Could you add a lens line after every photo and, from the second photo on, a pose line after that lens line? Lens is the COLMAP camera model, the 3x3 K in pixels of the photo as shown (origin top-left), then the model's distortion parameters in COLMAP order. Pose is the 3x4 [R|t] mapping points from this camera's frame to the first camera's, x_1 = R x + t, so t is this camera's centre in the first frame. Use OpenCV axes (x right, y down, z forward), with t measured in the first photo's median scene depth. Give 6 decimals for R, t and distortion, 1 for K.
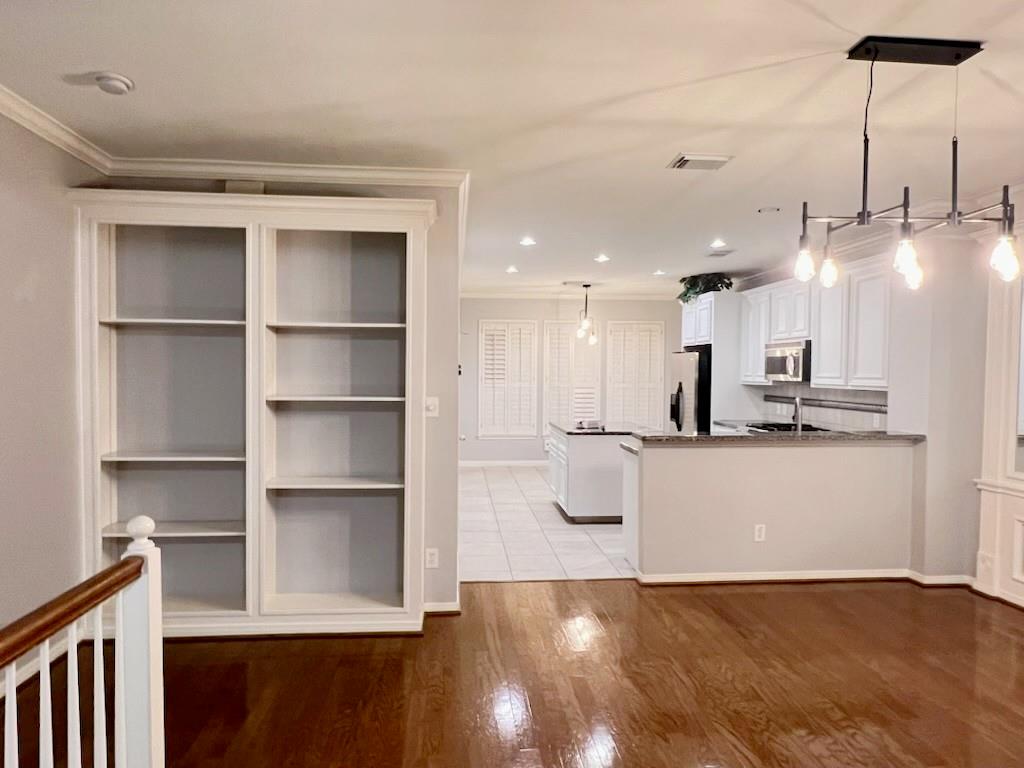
lens RADIAL K [[666.6, 0, 507.2], [0, 666.6, 386.7], [0, 0, 1]] dist [-0.005491, -0.001324]
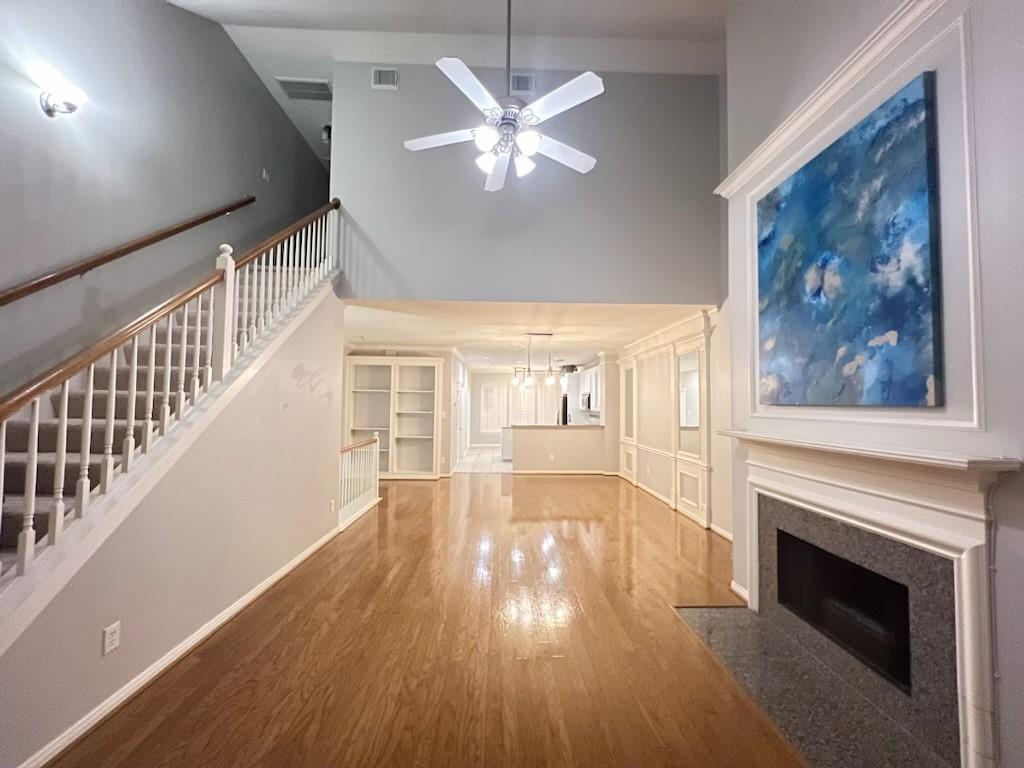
lens RADIAL K [[409.4, 0, 516.5], [0, 409.4, 385.8], [0, 0, 1]] dist [0.001713, -0.000538]
pose [[0.999375, -0.002162, -0.035277, 0.353064], [-0.000248, 0.997675, -0.068147, 0.022297], [0.035342, 0.068114, 0.997051, -1.133800]]
